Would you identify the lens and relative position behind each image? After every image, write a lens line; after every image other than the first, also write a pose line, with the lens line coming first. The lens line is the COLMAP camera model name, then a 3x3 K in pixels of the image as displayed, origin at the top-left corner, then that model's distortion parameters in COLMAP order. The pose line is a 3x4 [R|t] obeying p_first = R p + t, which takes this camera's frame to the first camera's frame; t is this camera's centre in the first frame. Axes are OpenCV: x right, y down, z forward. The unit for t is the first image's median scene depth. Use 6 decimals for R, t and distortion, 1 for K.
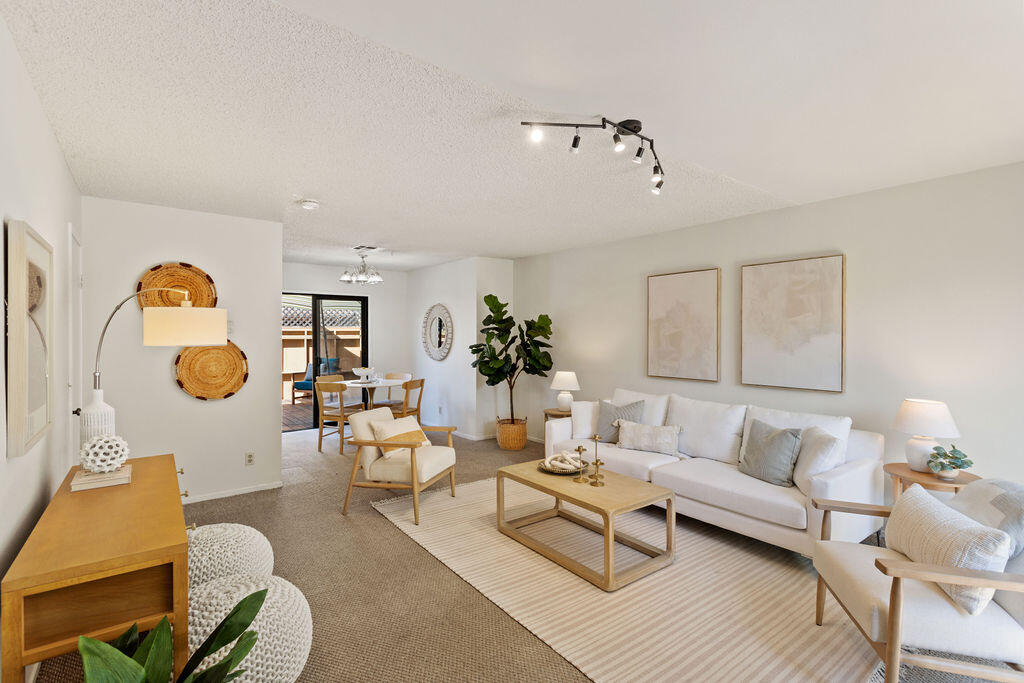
lens RADIAL K [[479.6, 0, 512.0], [0, 479.6, 341.5], [0, 0, 1]] dist [0.000559, 0.000007]
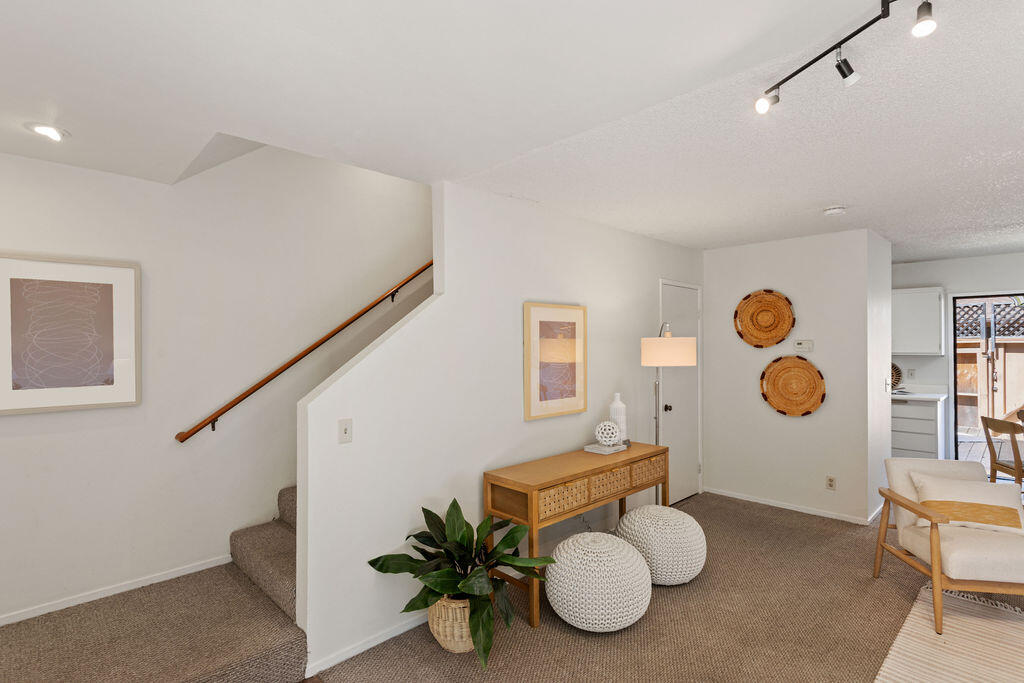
lens RADIAL K [[502.3, 0, 511.0], [0, 502.3, 354.1], [0, 0, 1]] dist [0.000799, 0.000081]
pose [[0.106433, 0.017888, -0.994159, 0.416338], [-0.004052, 0.999838, 0.017557, -0.031206], [0.994312, 0.002160, 0.106488, 0.280585]]
